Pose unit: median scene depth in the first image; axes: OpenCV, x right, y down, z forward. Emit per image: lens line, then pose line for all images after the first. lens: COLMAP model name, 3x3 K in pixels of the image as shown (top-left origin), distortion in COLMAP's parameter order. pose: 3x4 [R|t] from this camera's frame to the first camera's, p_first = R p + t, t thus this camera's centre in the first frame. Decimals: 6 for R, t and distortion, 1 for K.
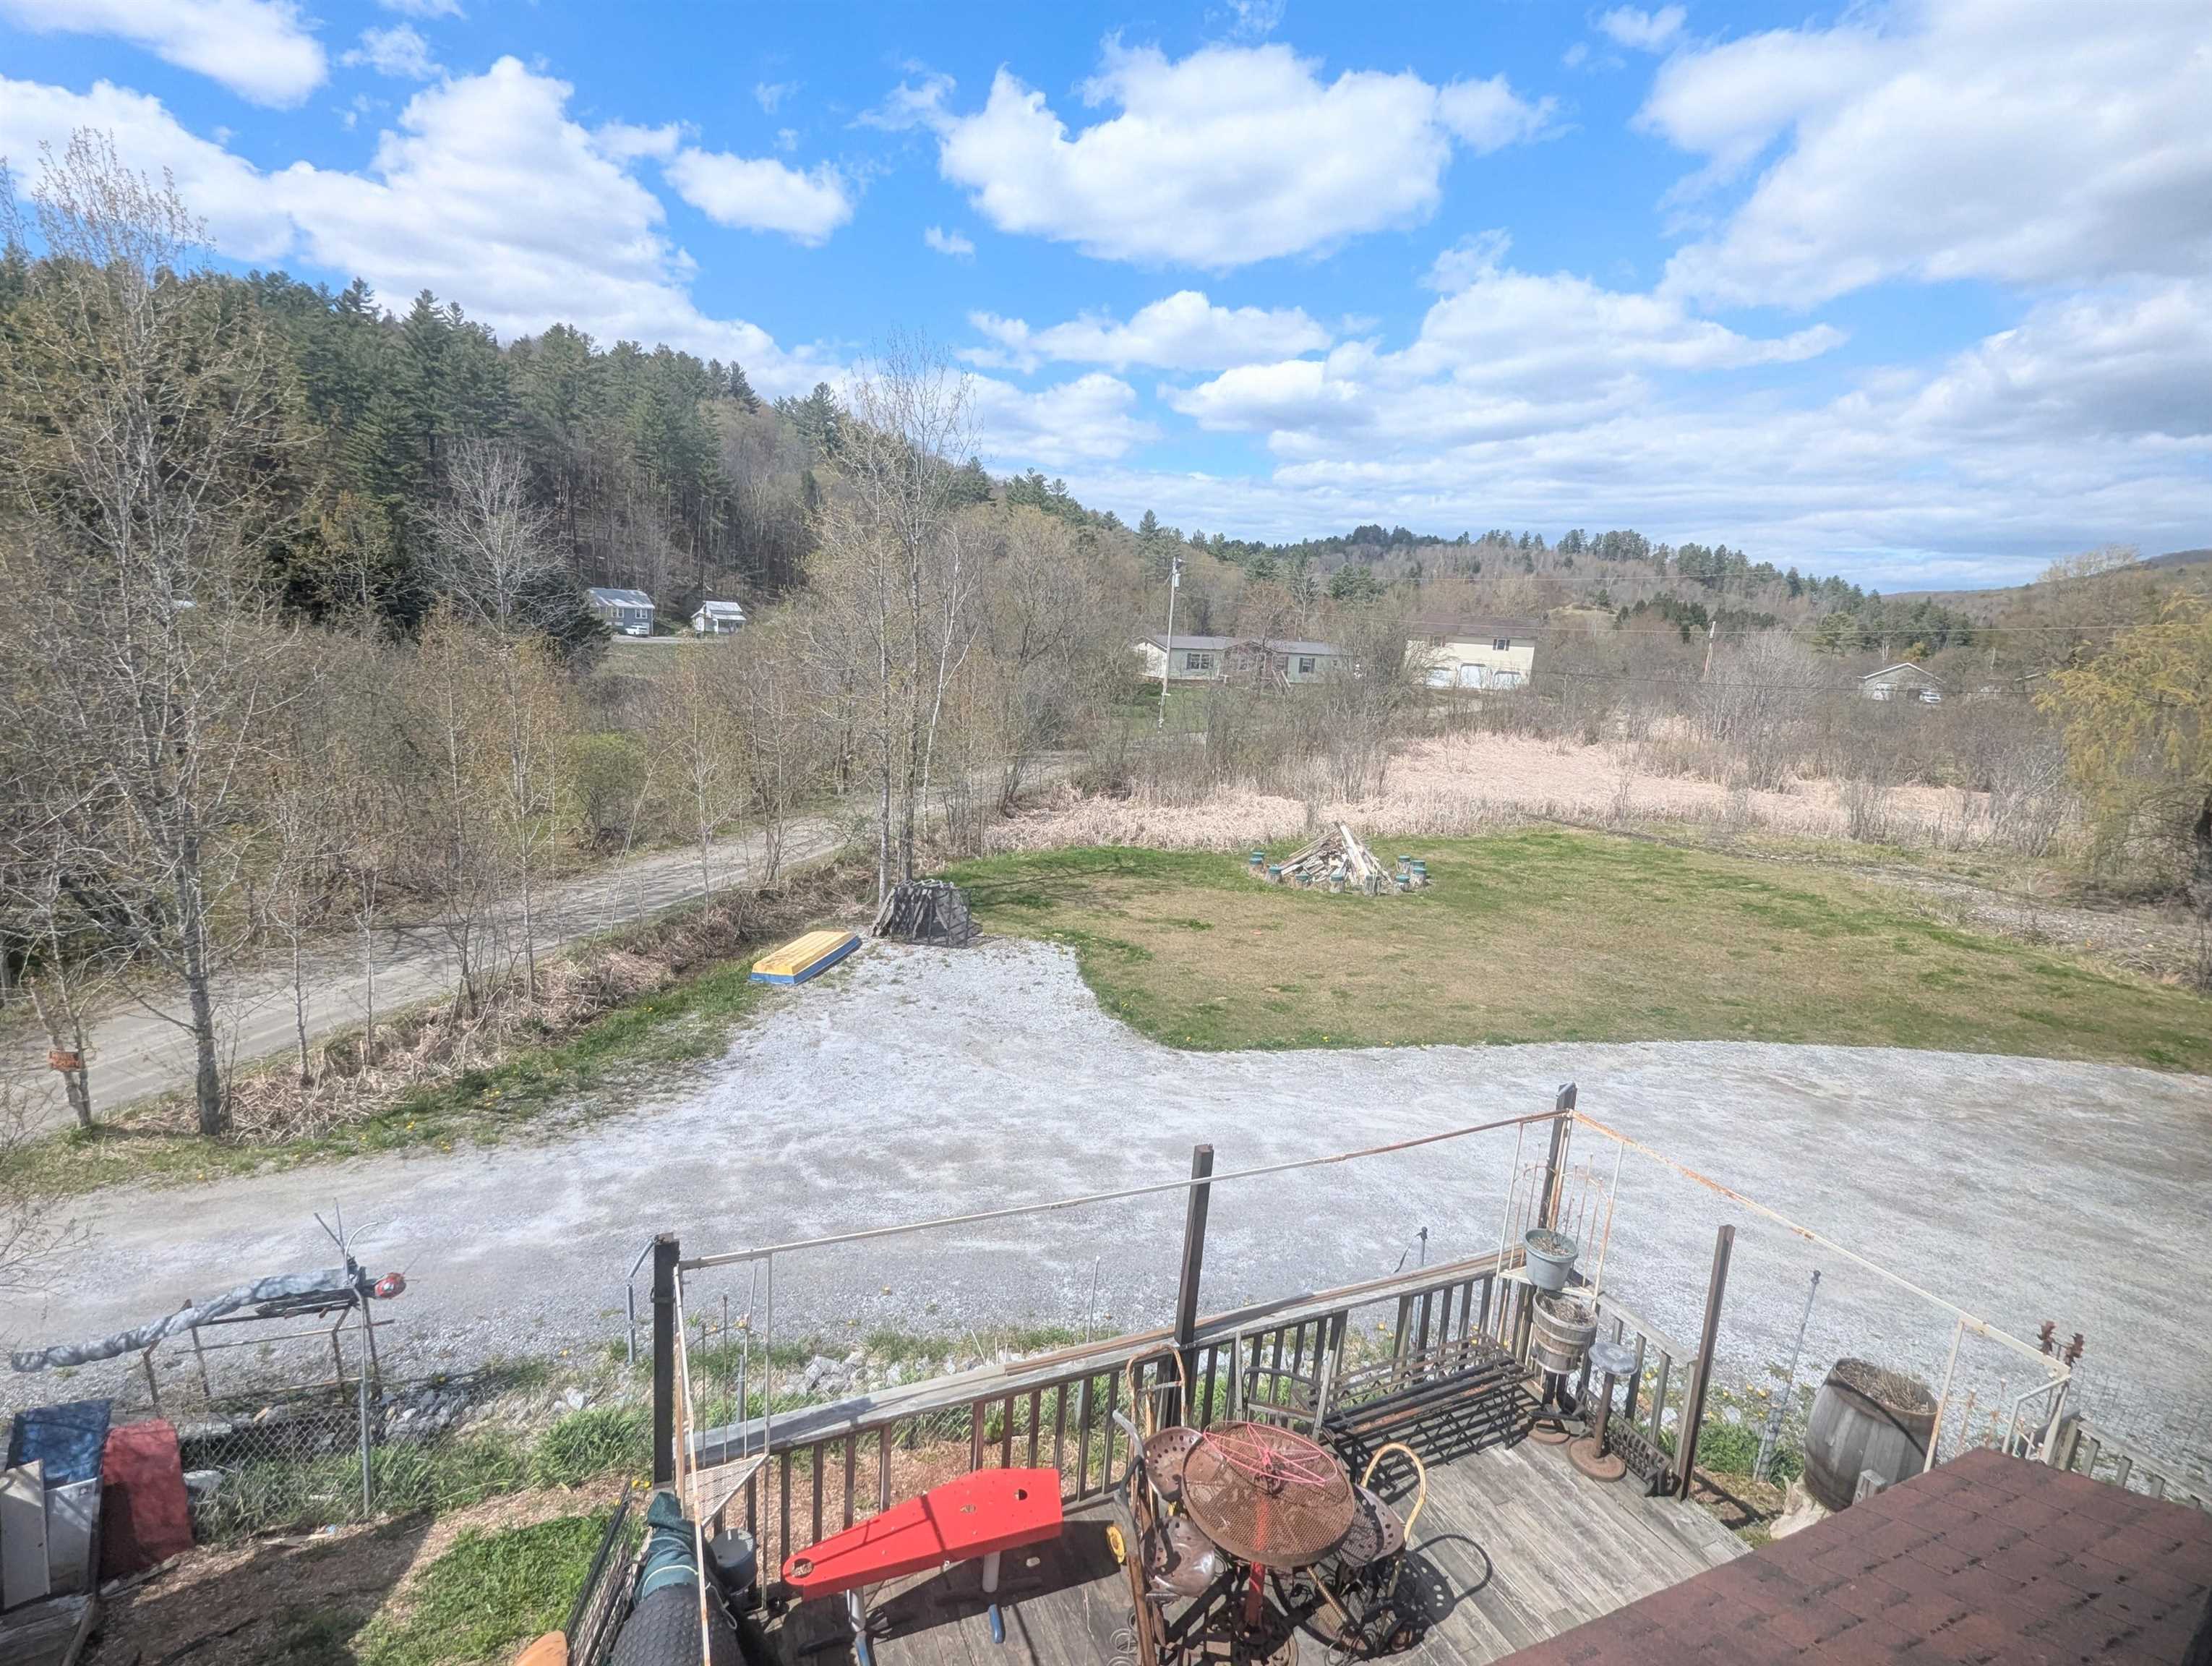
lens RADIAL K [[1047.7, 0, 1086.2], [0, 1047.7, 834.8], [0, 0, 1]] dist [-0.002580, -0.000429]
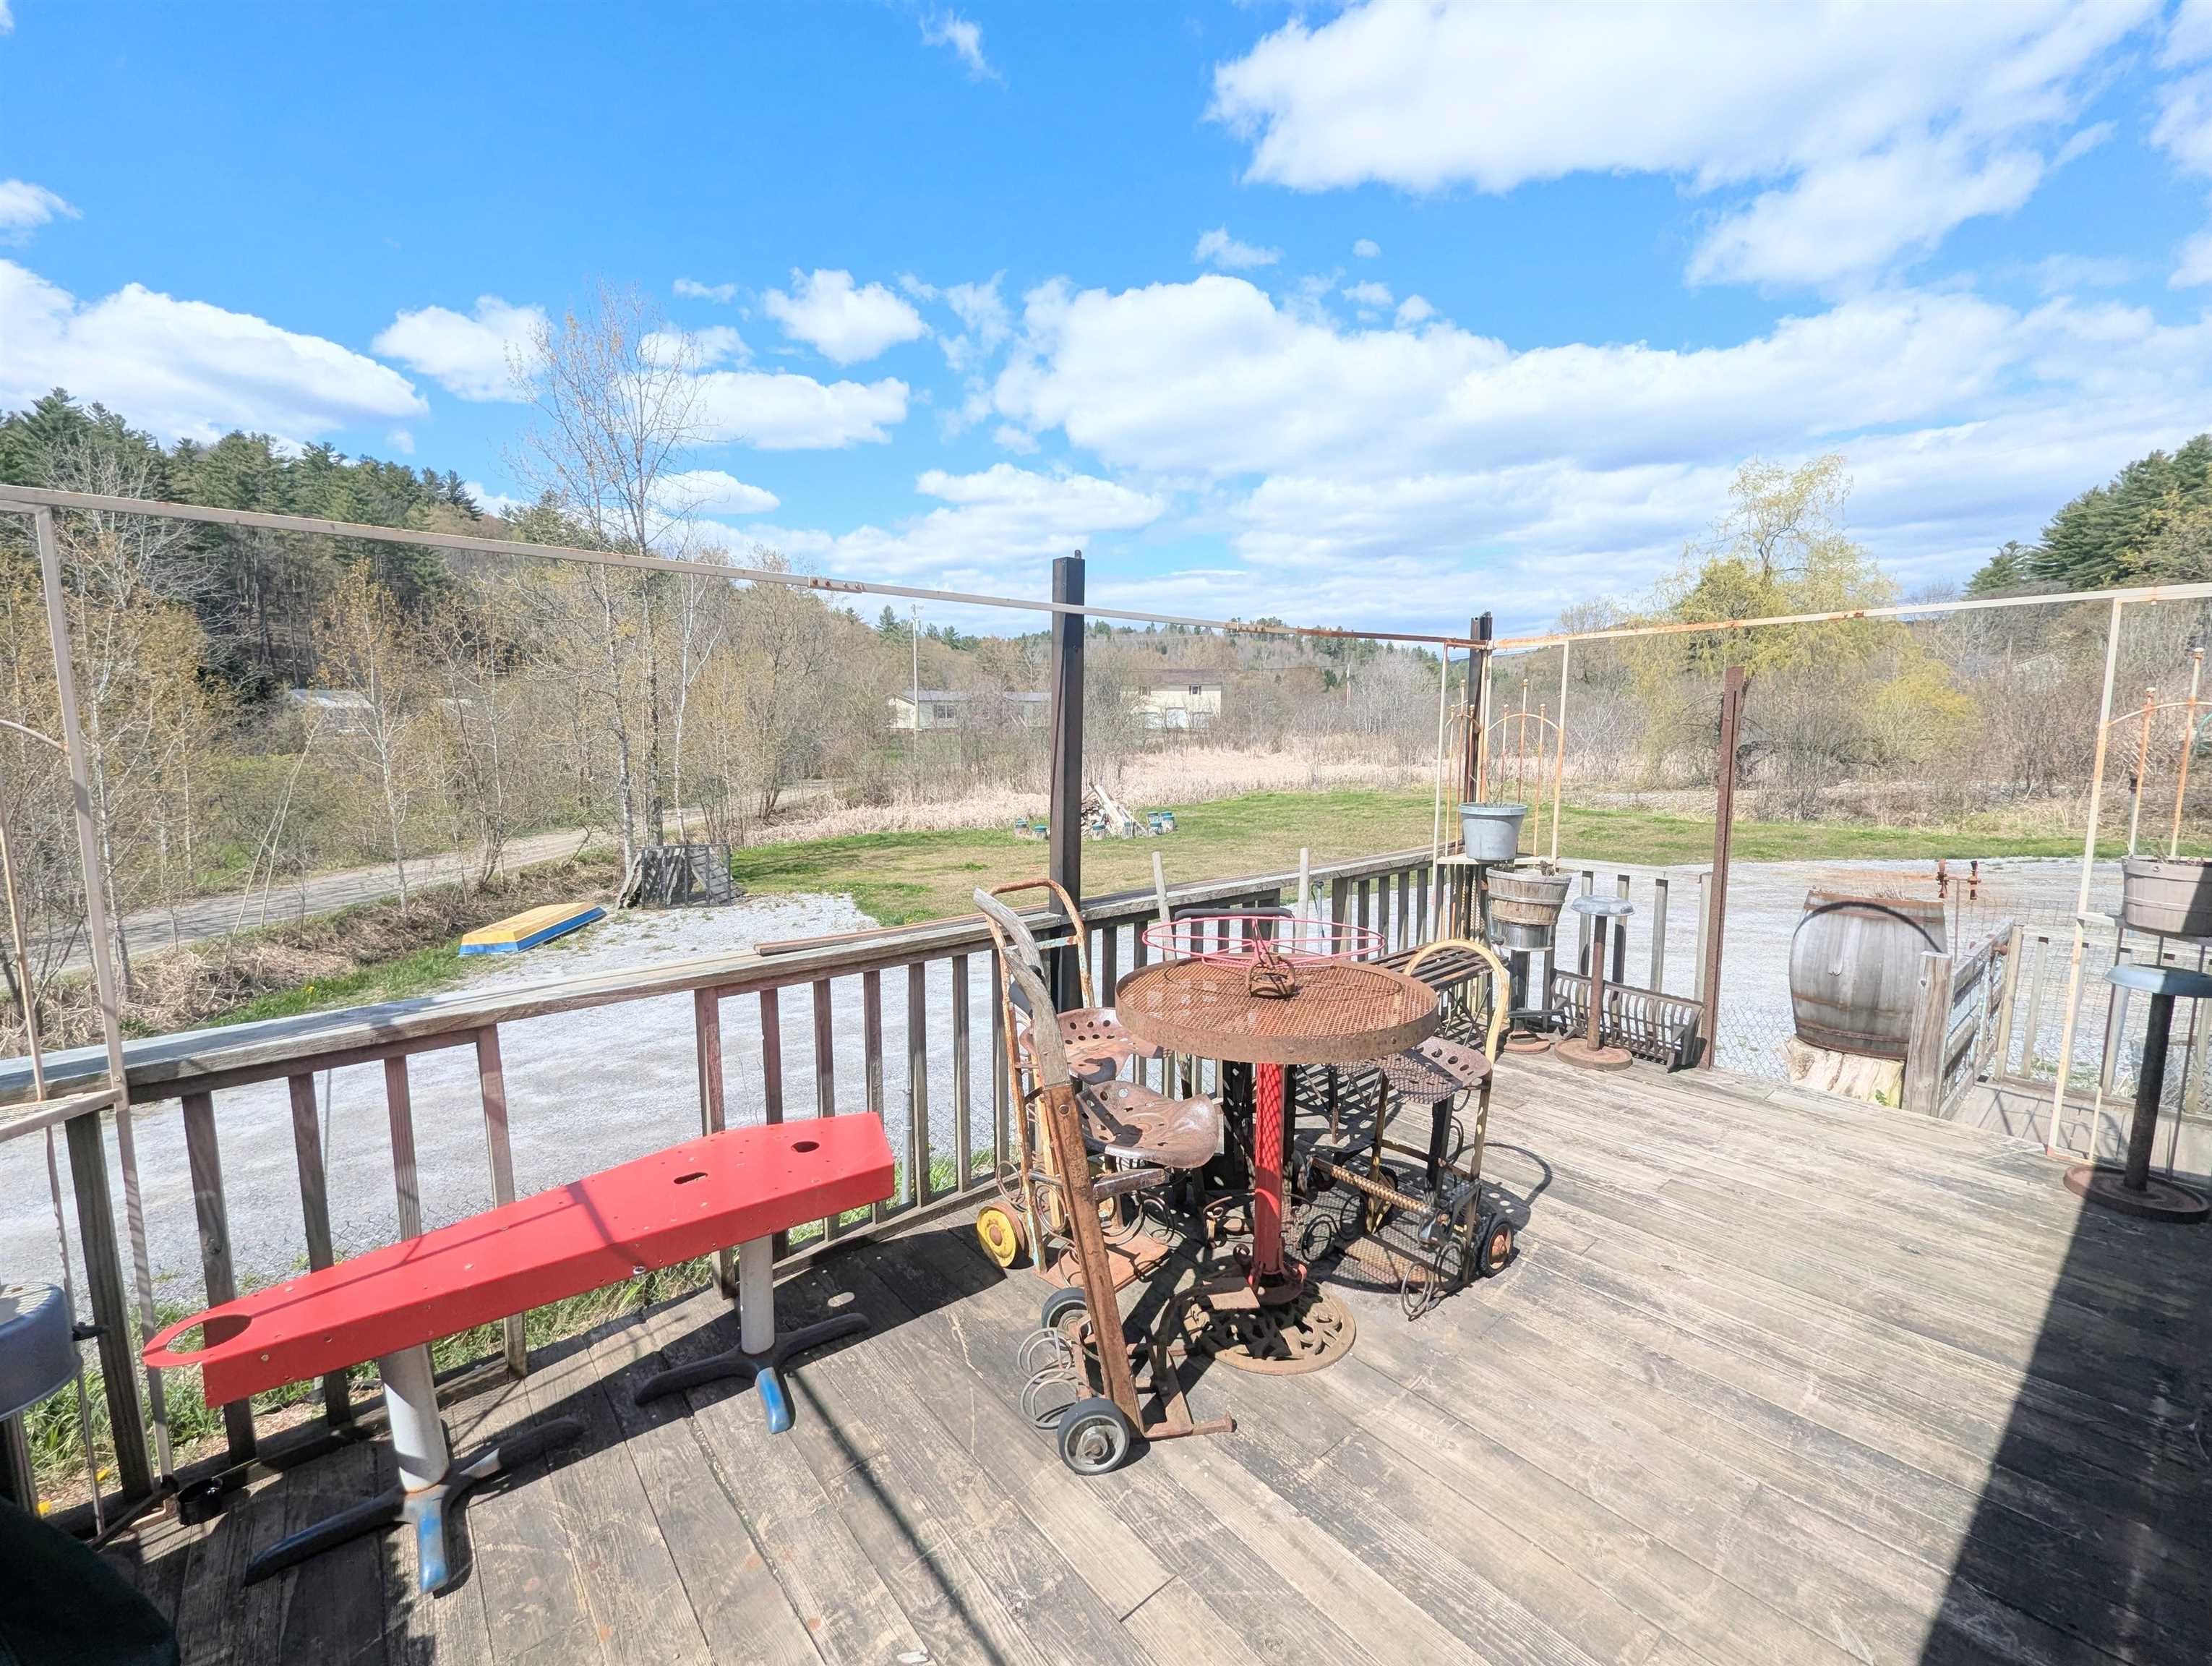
lens RADIAL K [[911.0, 0, 1106.1], [0, 911.0, 842.0], [0, 0, 1]] dist [0.000111, 0.000266]
pose [[0.958286, -0.096058, 0.269186, -0.005550], [0.112327, 0.992621, -0.045665, 0.105848], [-0.262813, 0.073997, 0.962005, 0.106856]]
